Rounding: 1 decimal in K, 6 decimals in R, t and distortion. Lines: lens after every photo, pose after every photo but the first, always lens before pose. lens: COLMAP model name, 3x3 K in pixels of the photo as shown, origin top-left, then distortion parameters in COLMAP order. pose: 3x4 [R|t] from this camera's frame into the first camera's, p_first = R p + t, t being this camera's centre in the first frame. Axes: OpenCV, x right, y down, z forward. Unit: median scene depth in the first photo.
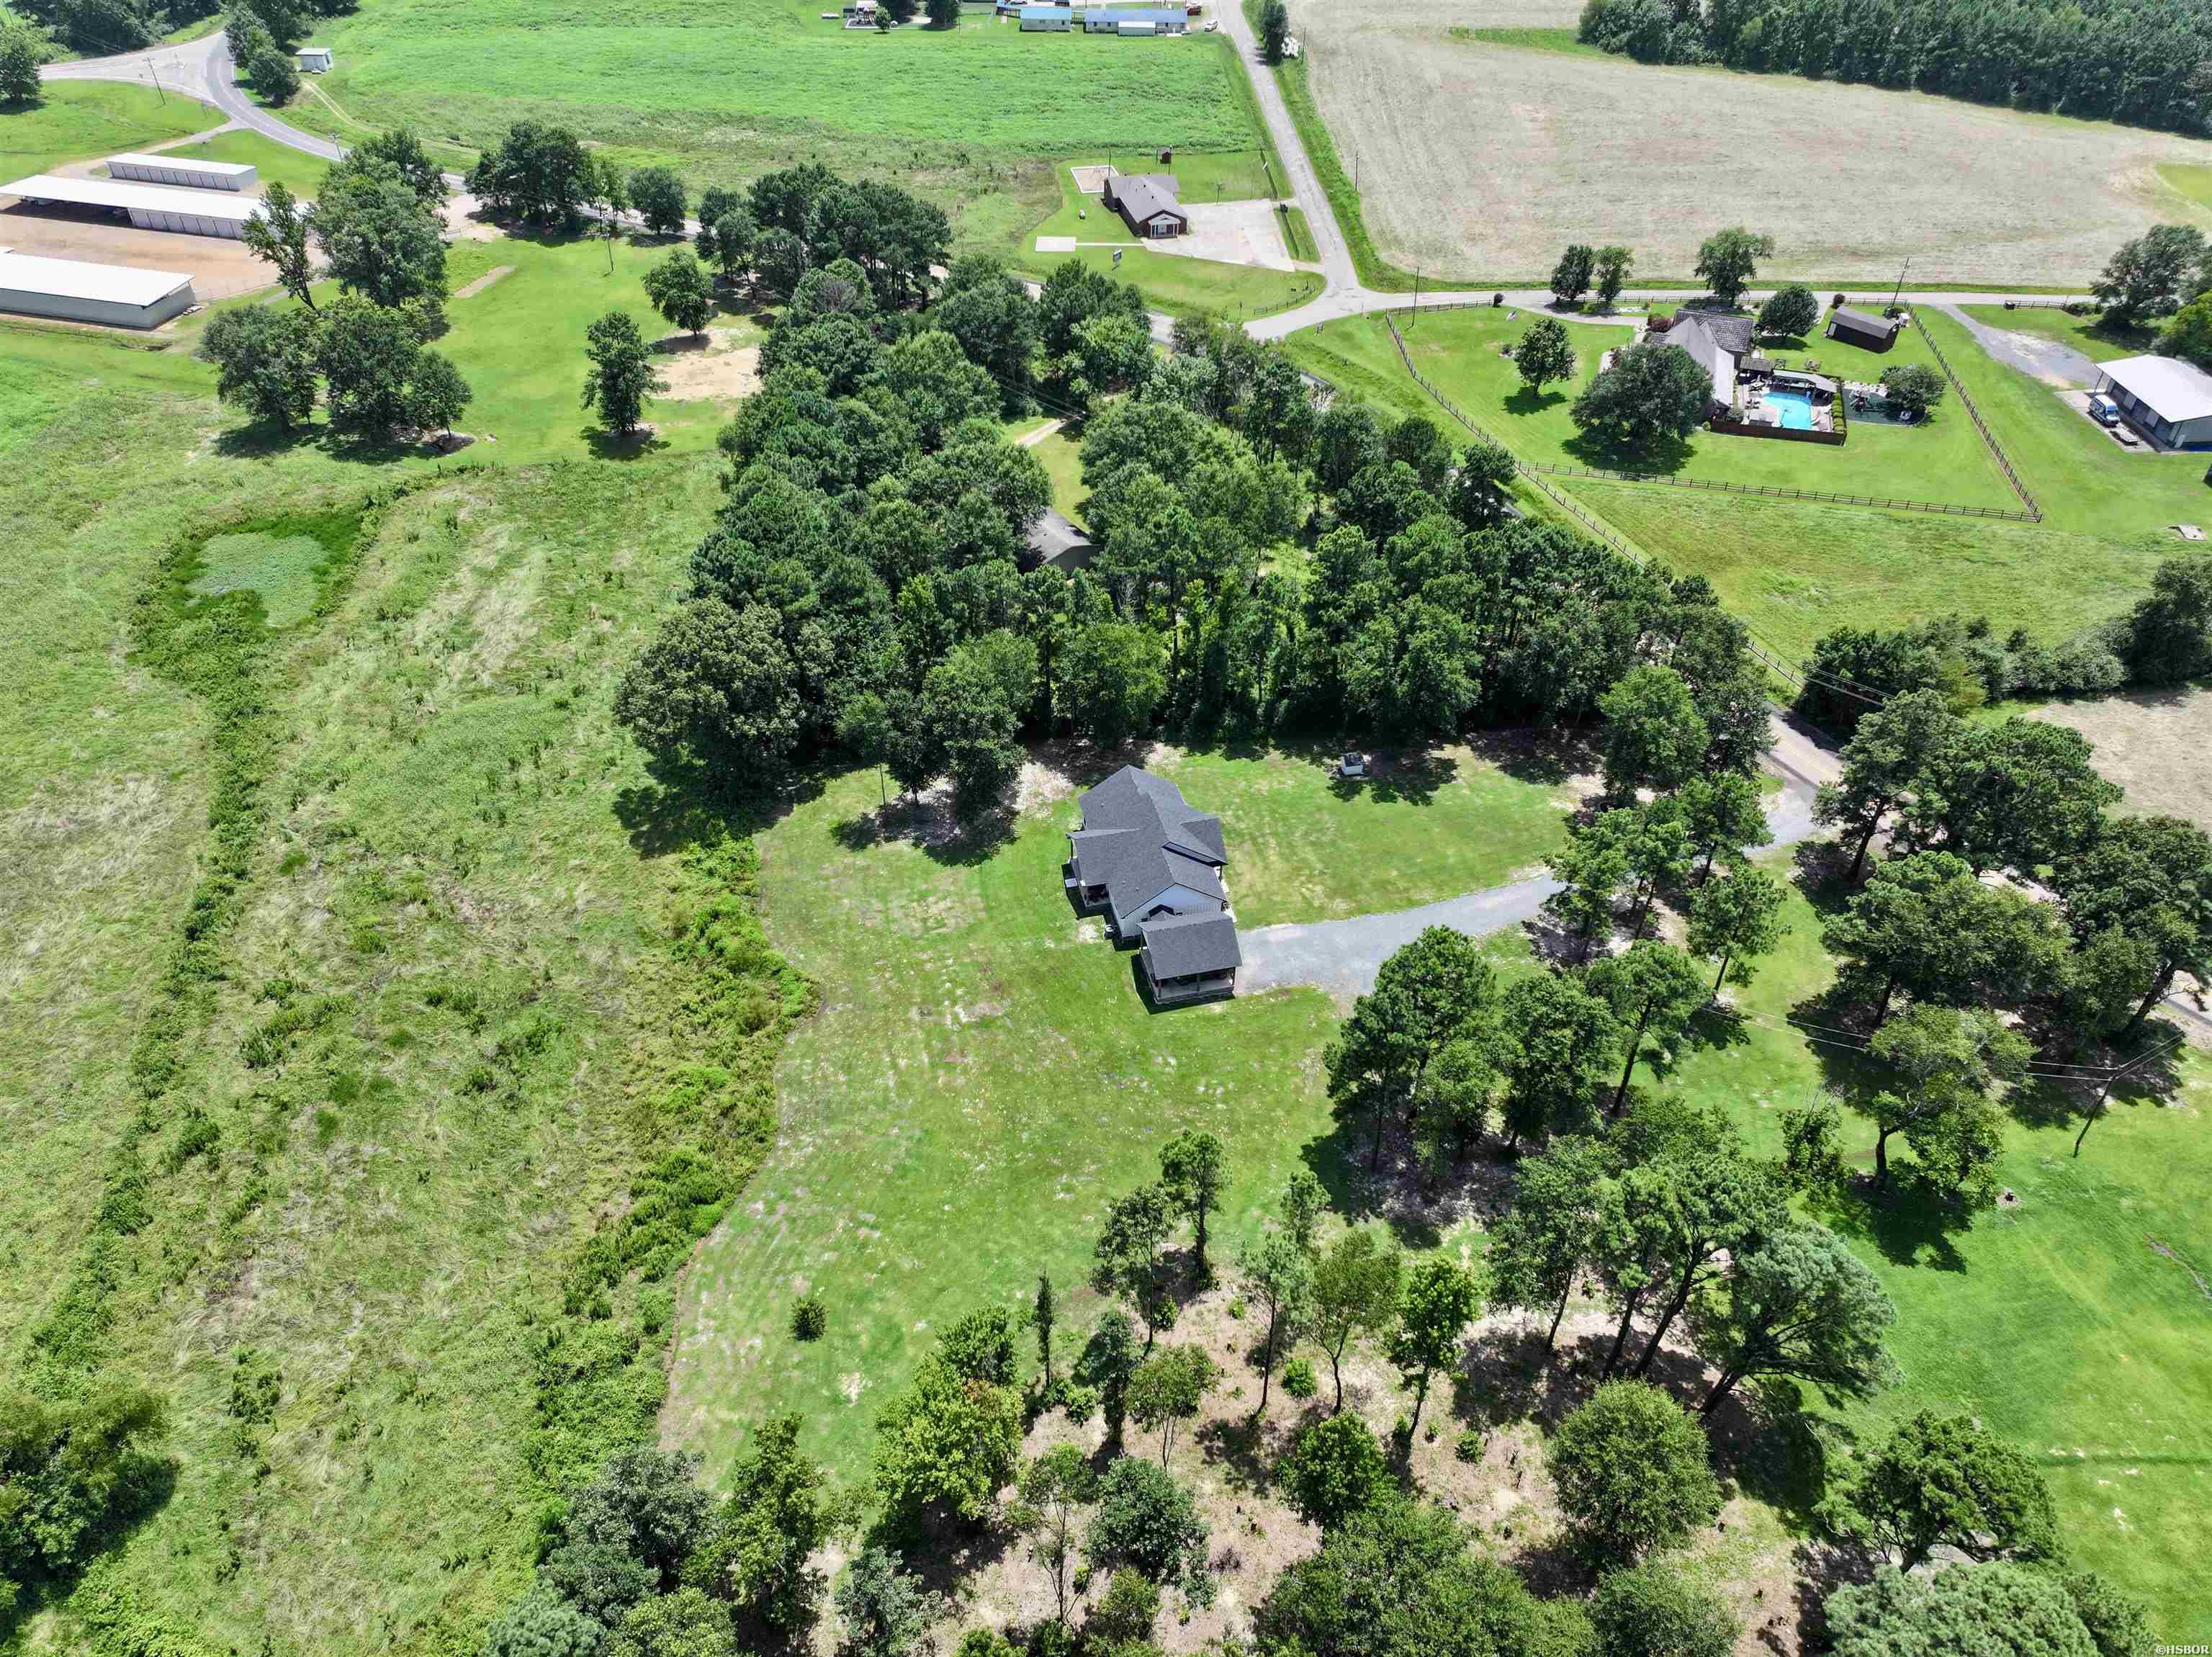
lens RADIAL K [[1549.6, 0, 1095.5], [0, 1549.6, 830.4], [0, 0, 1]] dist [0.018019, -0.010725]
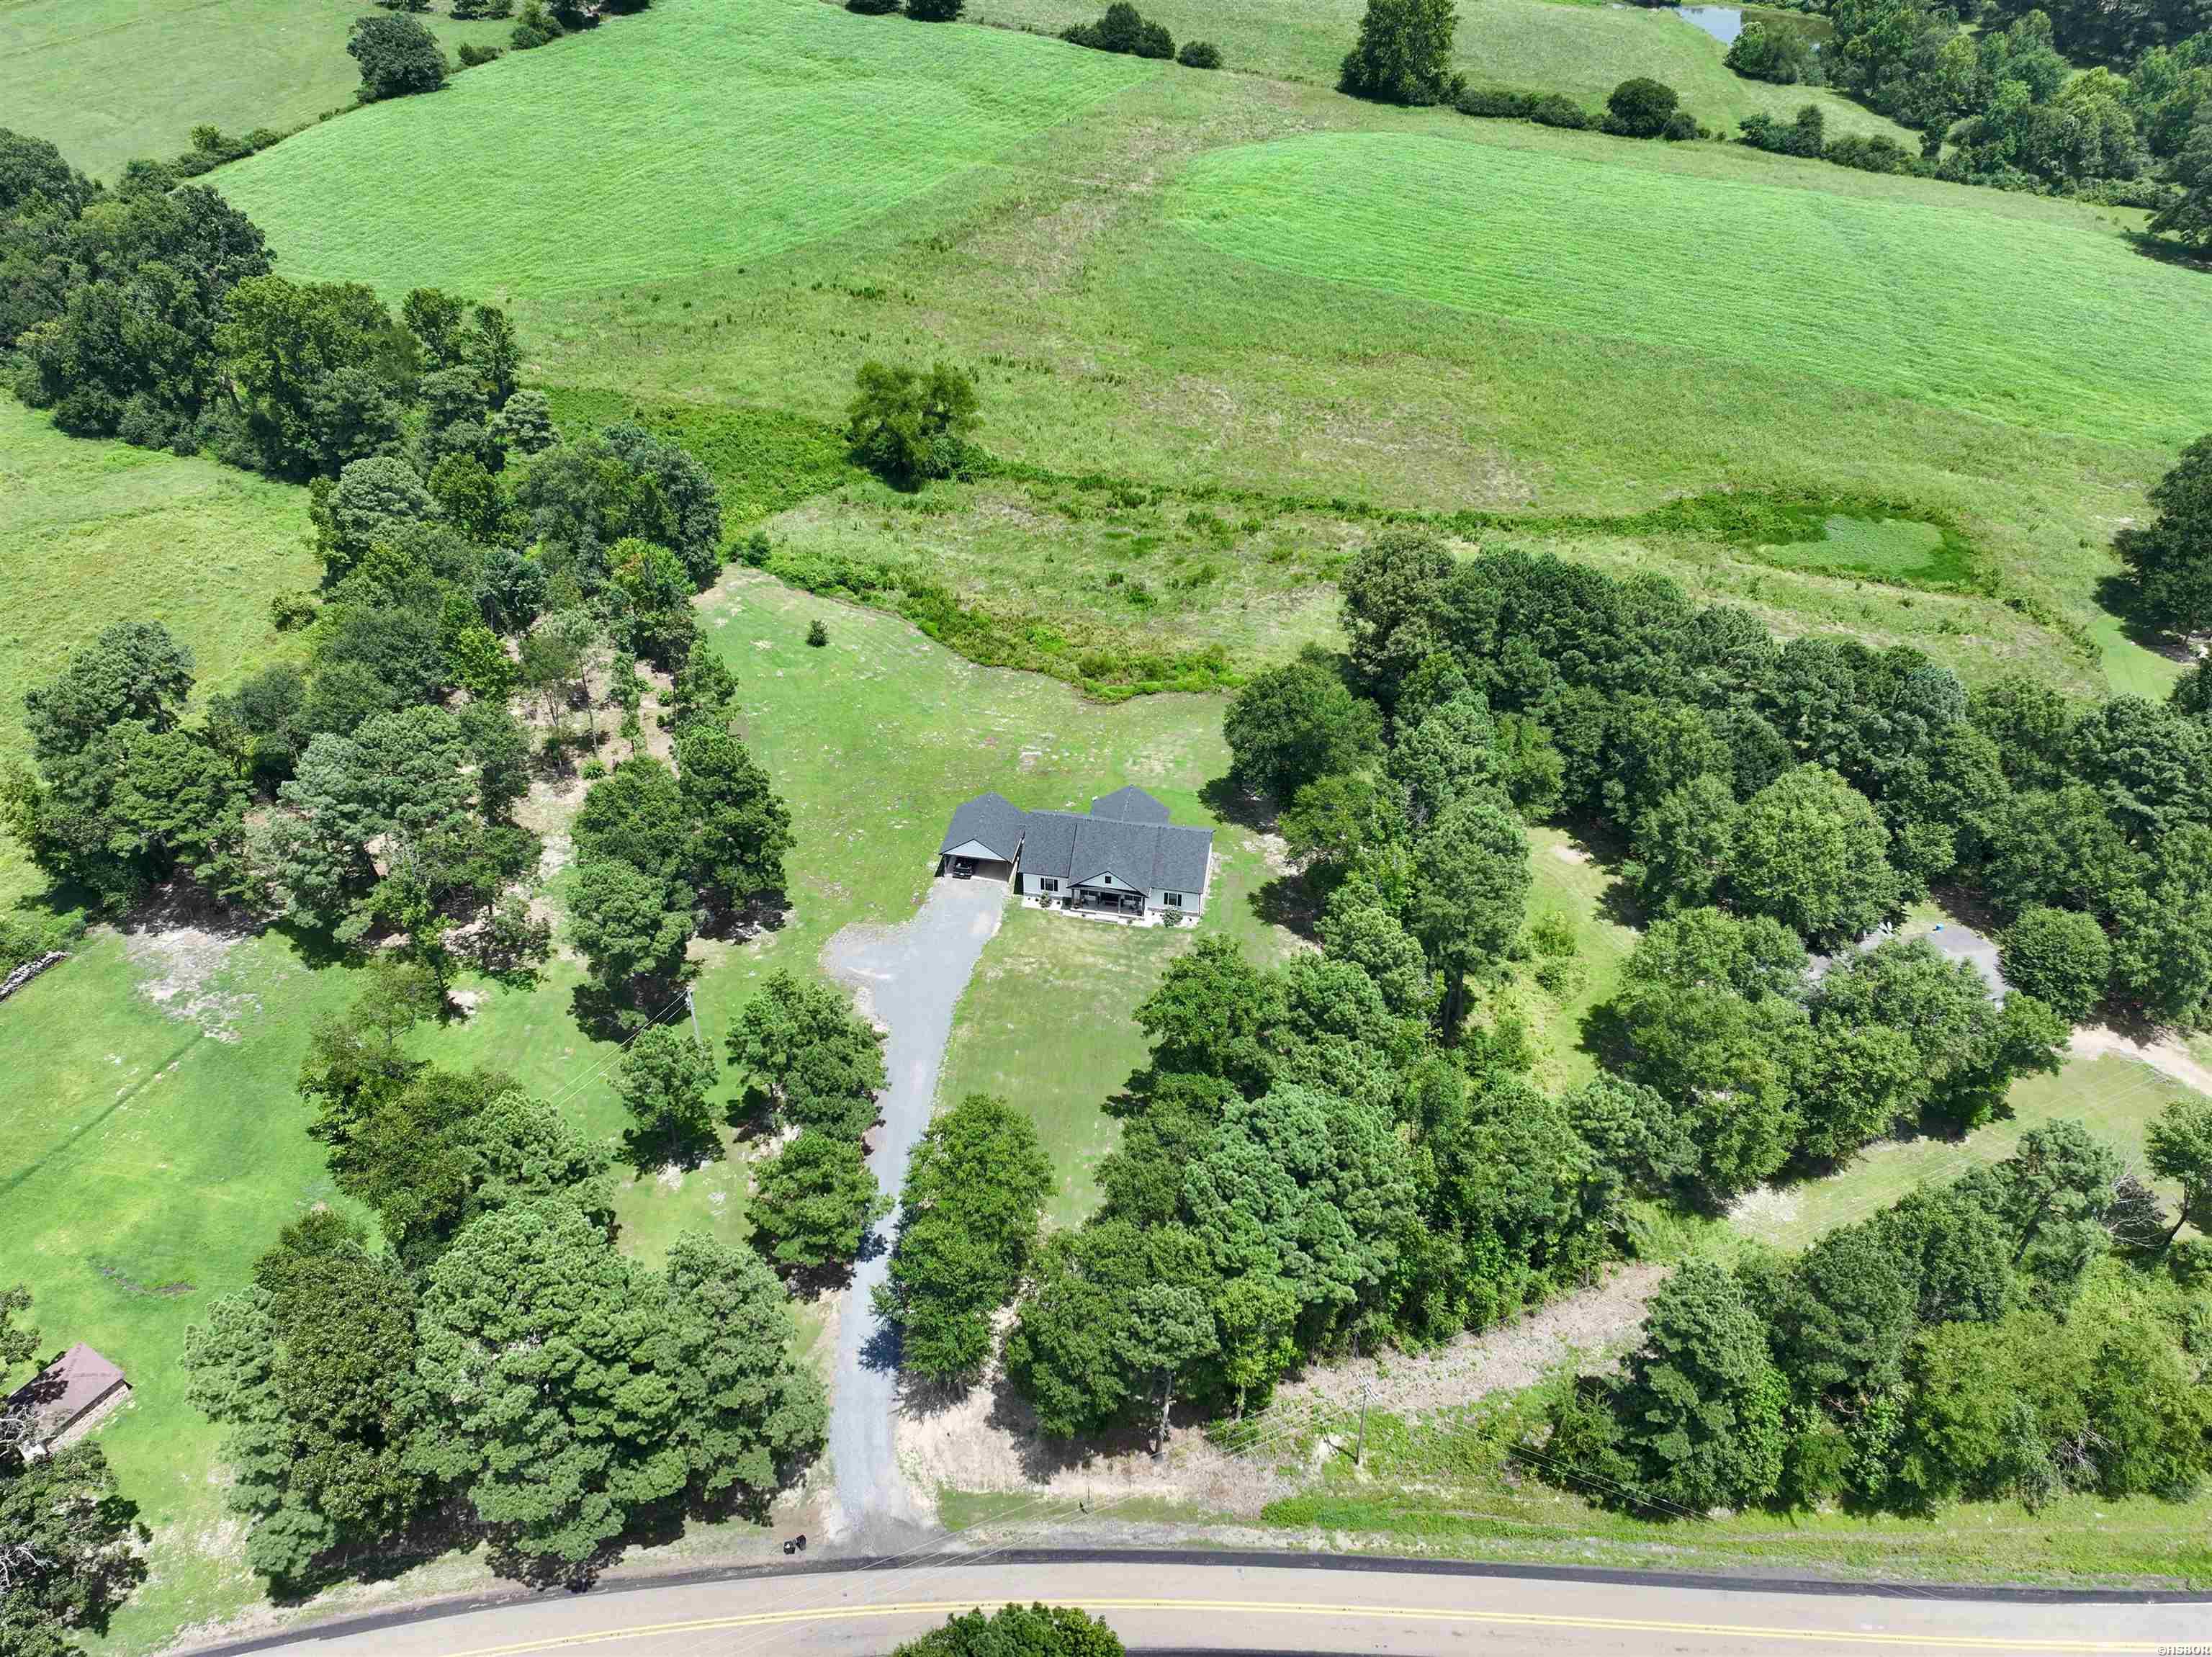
lens RADIAL K [[1549.6, 0, 1101.9], [0, 1549.6, 835.8], [0, 0, 1]] dist [0.018019, -0.010725]
pose [[-0.394827, 0.560854, -0.727705, 0.741047], [-0.597717, 0.444720, 0.667052, -0.631772], [0.697744, 0.698332, 0.159644, 0.807527]]
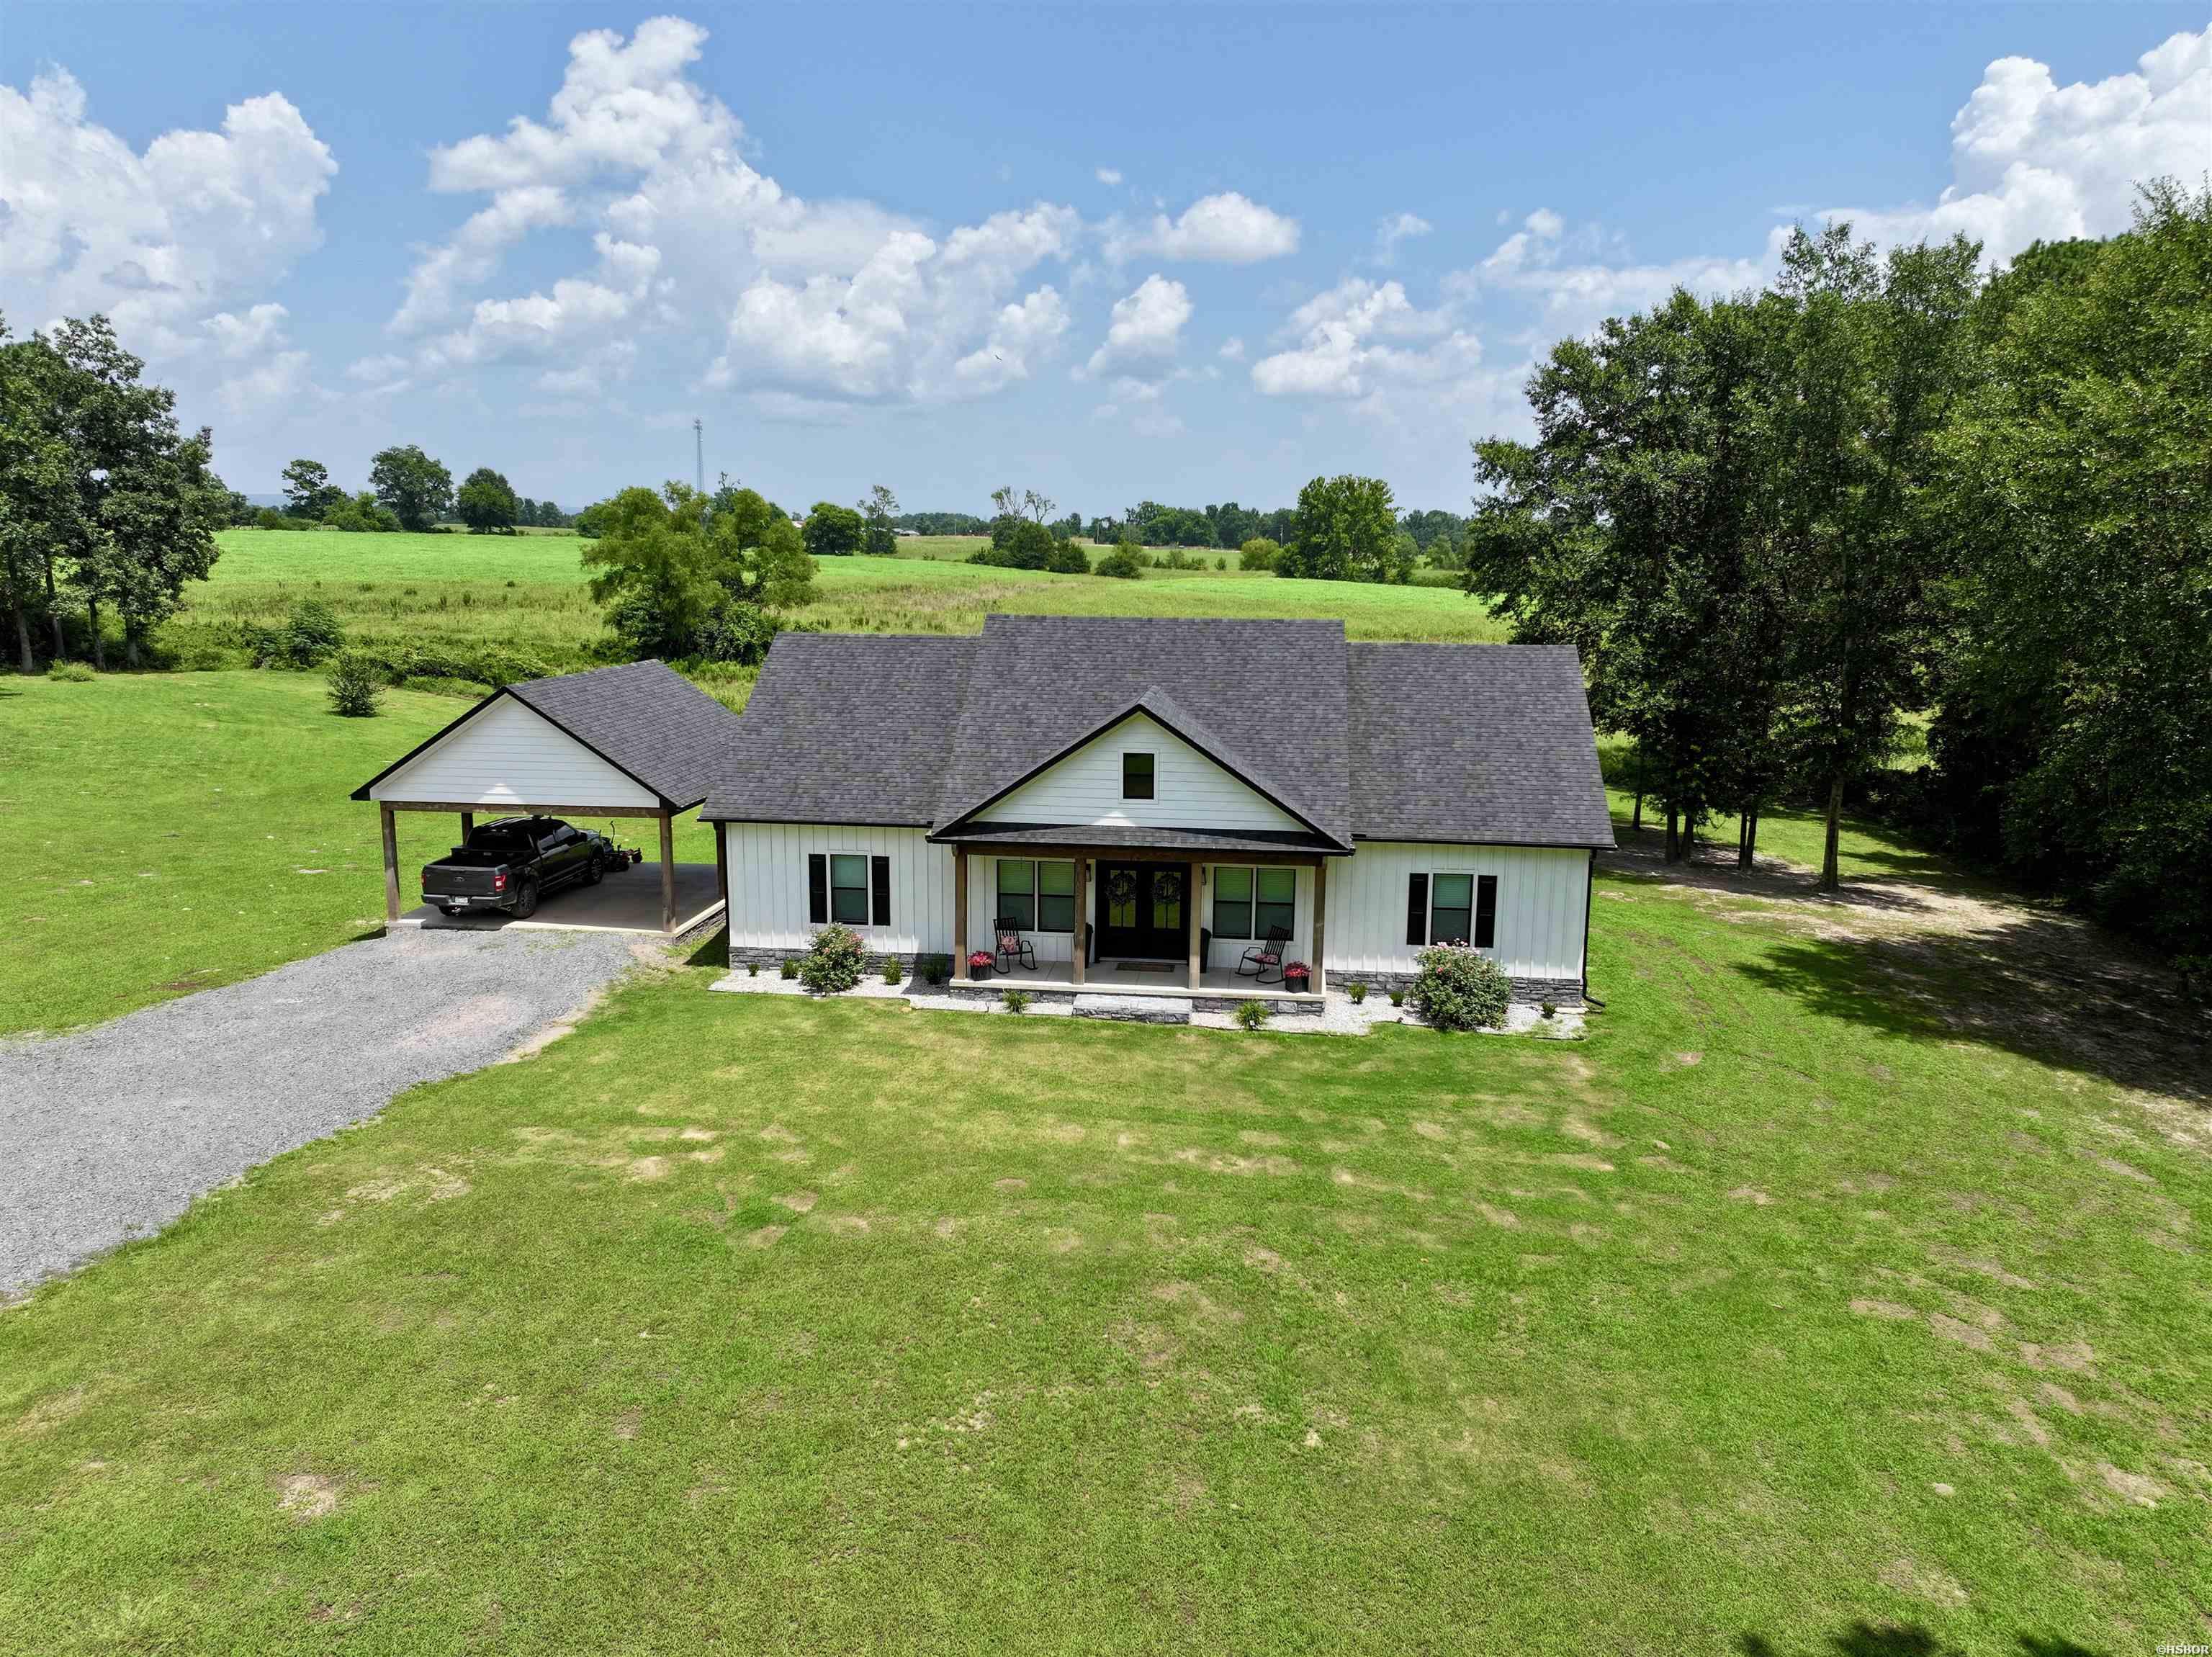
lens RADIAL K [[1549.6, 0, 1100.9], [0, 1549.6, 832.2], [0, 0, 1]] dist [0.018019, -0.010725]
pose [[-0.337693, 0.181306, -0.923630, 0.246989], [-0.613981, 0.701337, 0.362151, -0.057404], [0.713436, 0.689387, -0.125518, 1.002770]]
